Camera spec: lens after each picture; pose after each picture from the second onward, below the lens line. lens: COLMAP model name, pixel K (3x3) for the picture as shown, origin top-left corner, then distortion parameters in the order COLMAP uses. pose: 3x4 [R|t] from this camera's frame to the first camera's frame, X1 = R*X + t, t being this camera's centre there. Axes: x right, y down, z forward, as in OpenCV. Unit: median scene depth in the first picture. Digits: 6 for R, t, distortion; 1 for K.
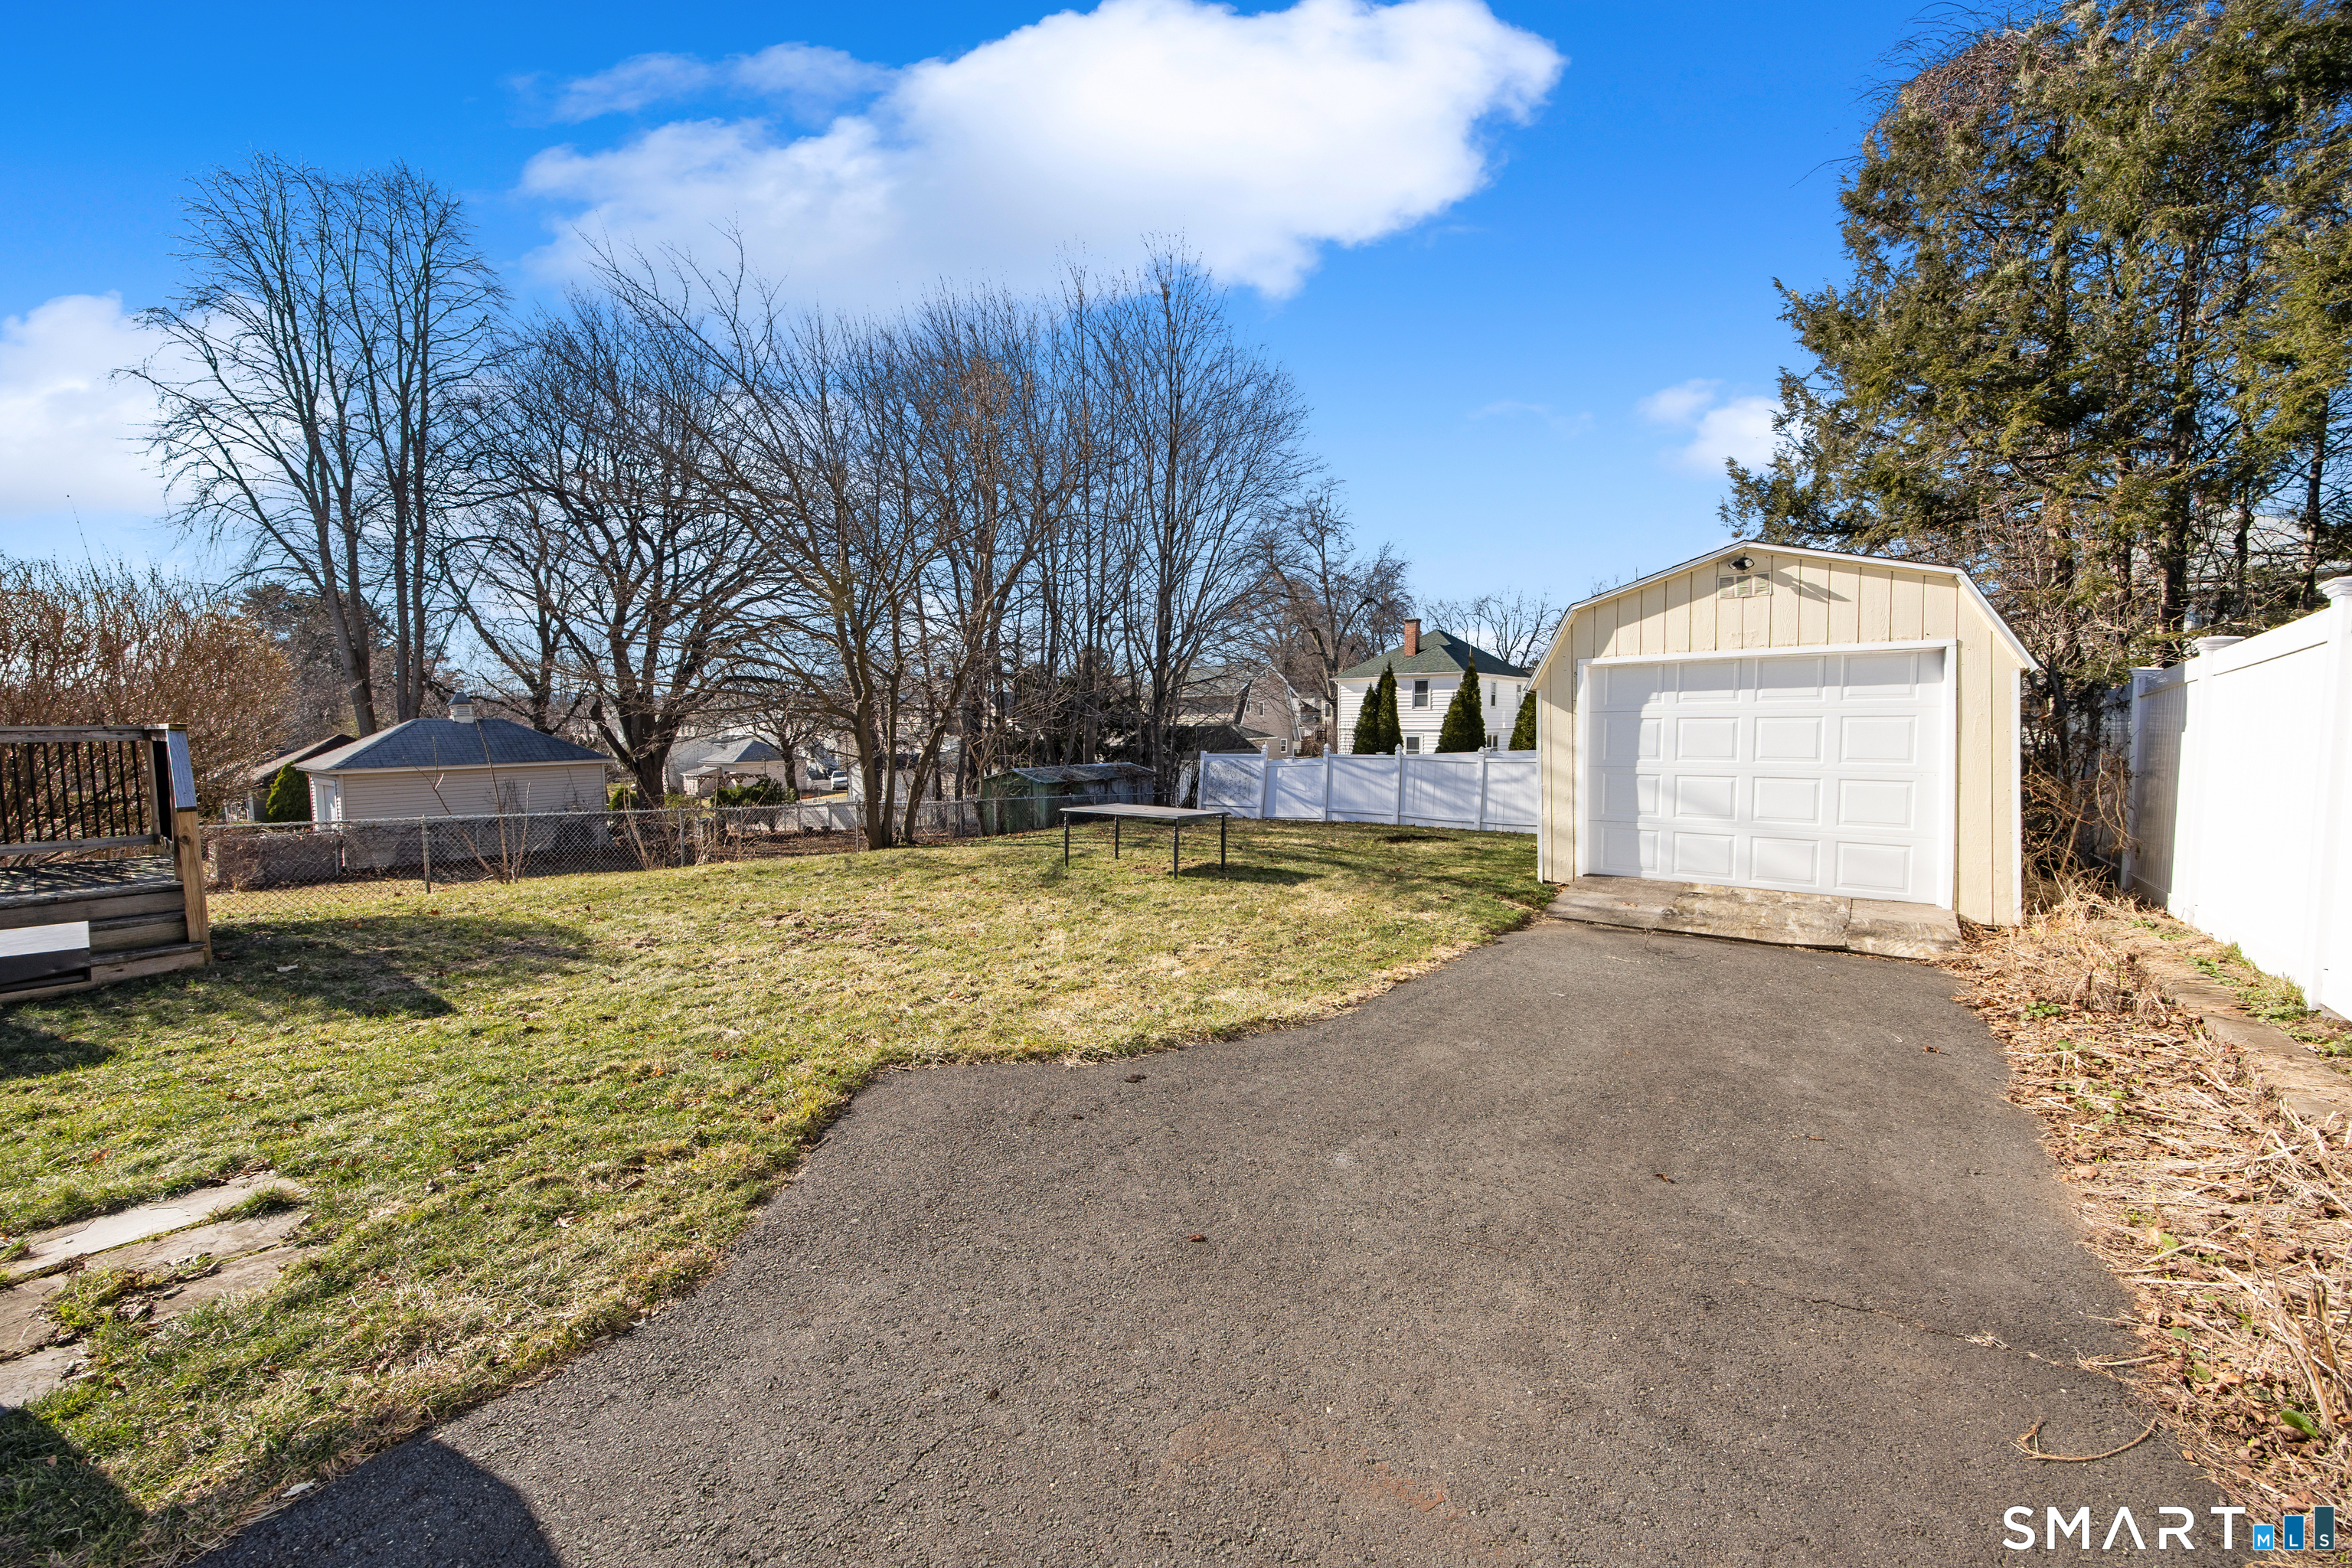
lens RADIAL K [[929.7, 0, 1122.2], [0, 929.7, 789.9], [0, 0, 1]] dist [-0.001312, -0.000500]
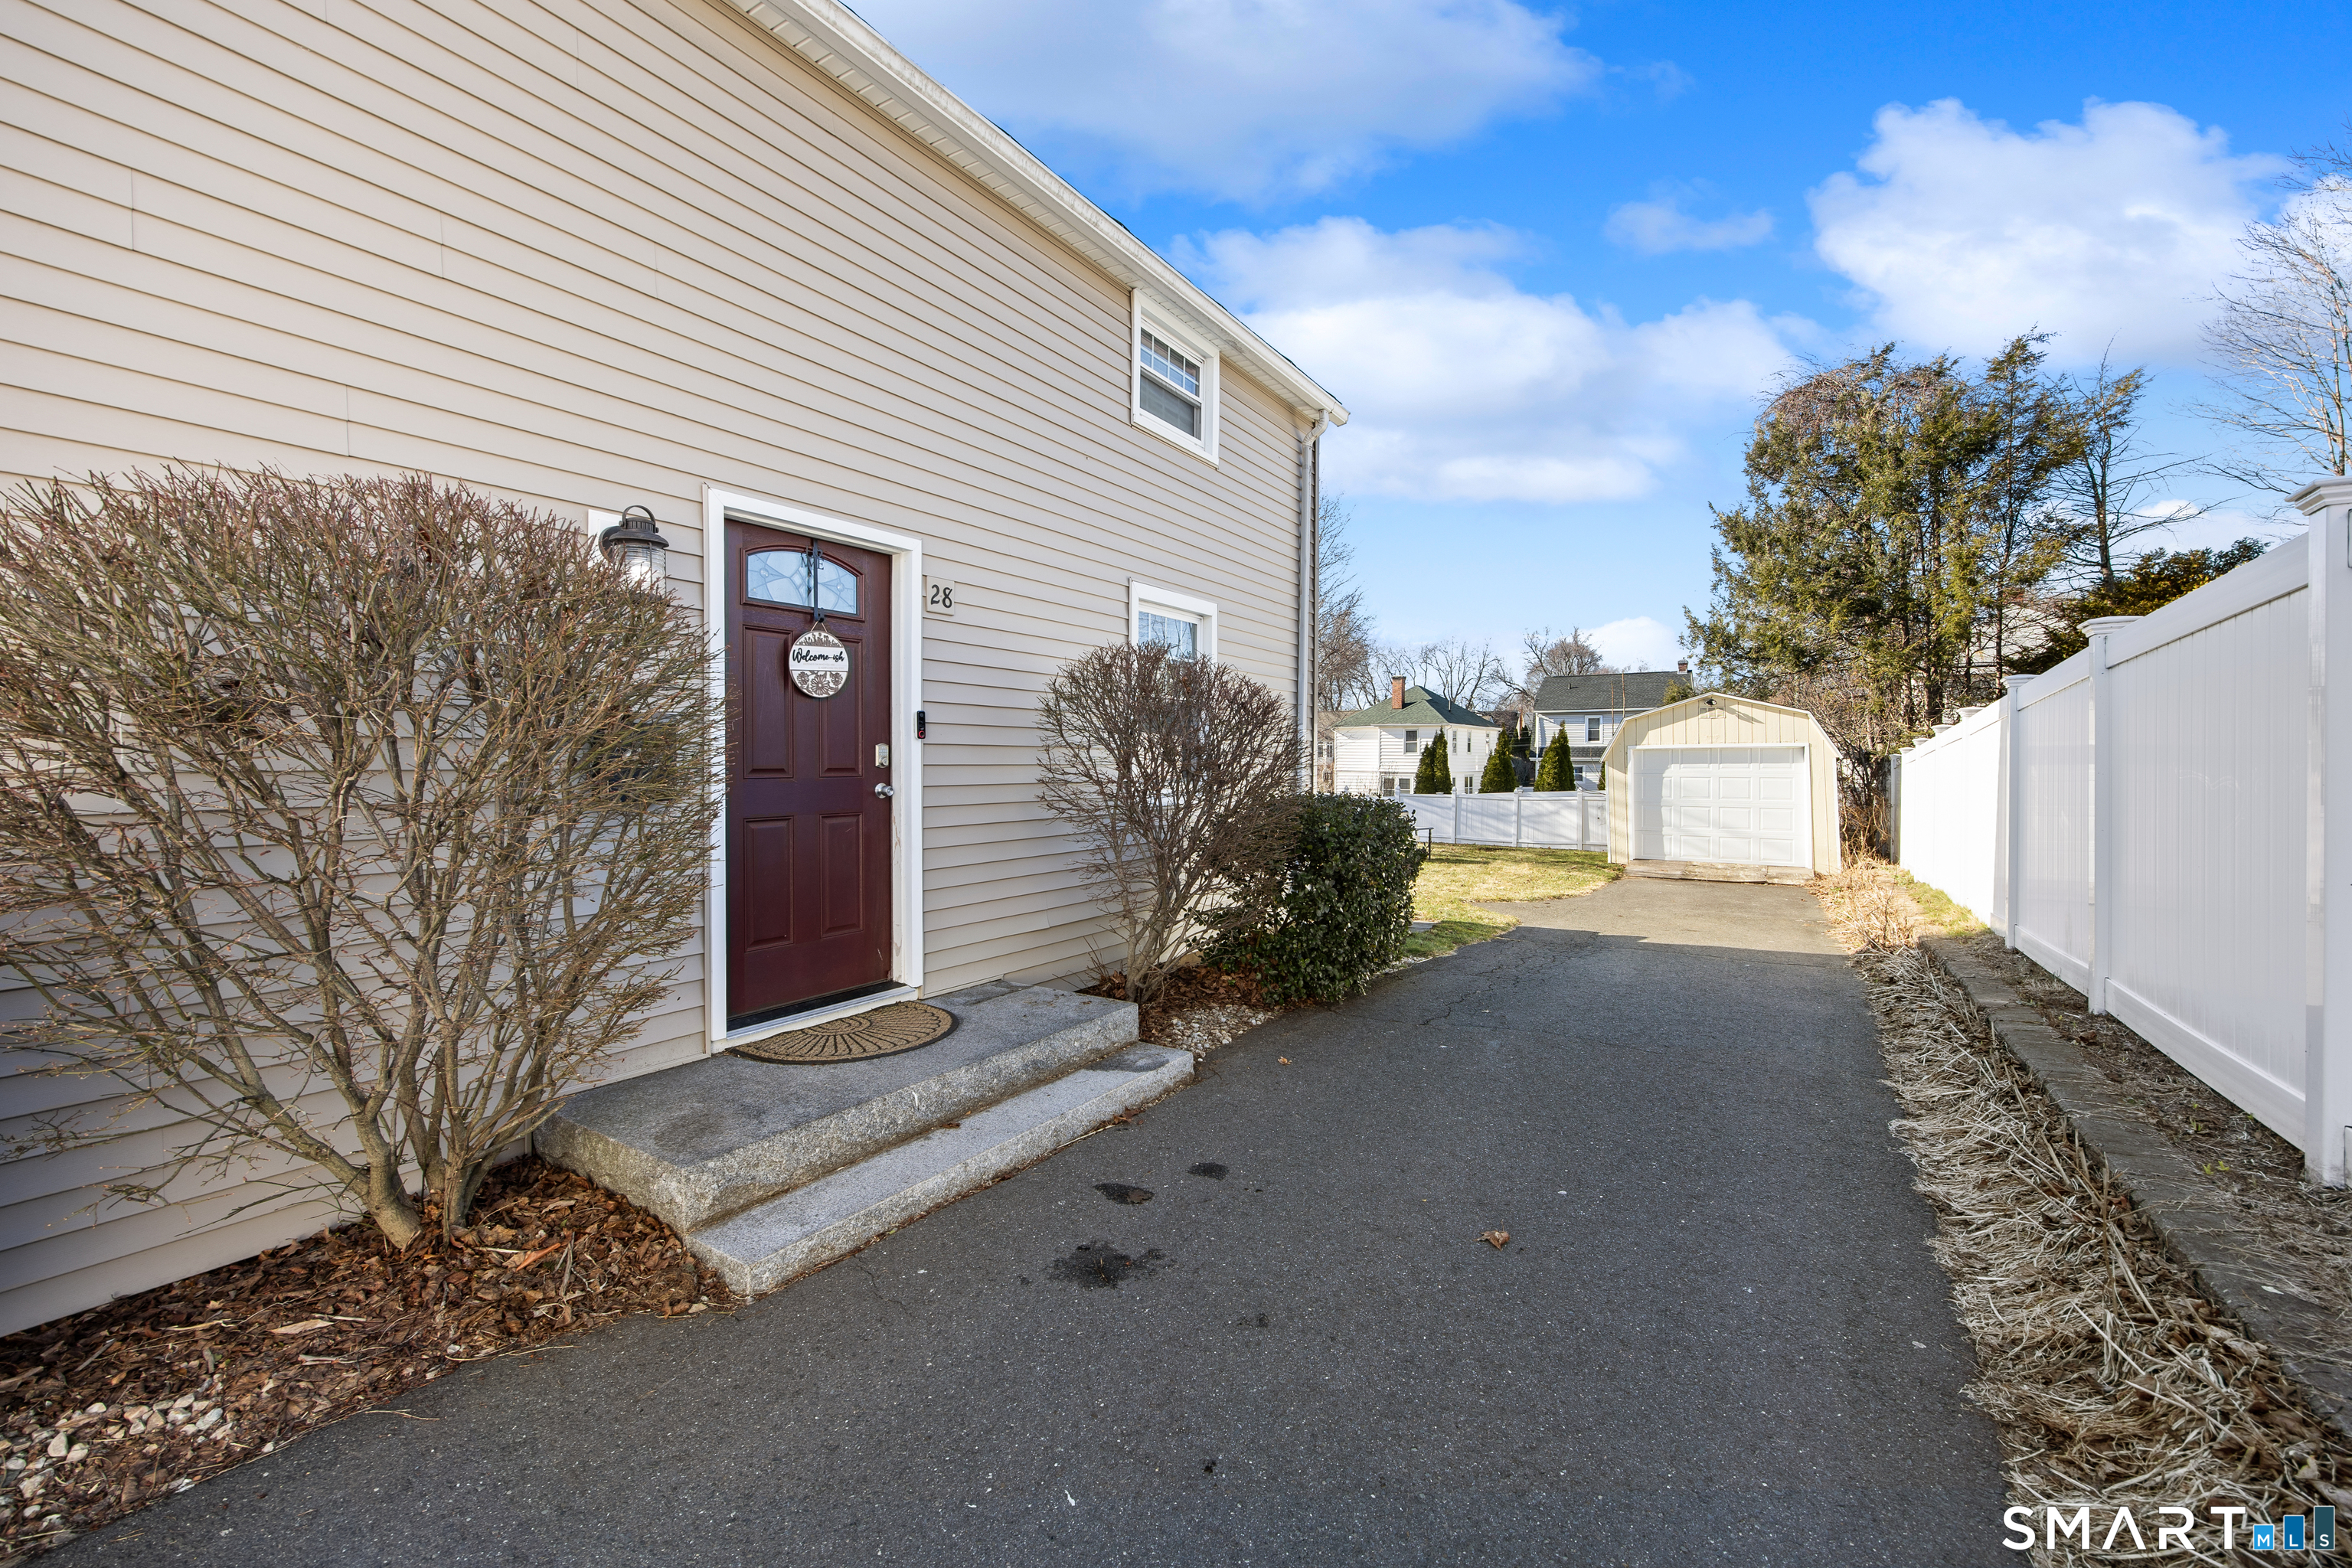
lens RADIAL K [[946.7, 0, 1176.0], [0, 946.7, 784.0], [0, 0, 1]] dist [0.000563, 0.000095]
pose [[0.994103, -0.006761, 0.108227, -0.622960], [0.012619, 0.998486, -0.053530, 0.028138], [-0.107701, 0.054580, 0.992684, -0.797648]]
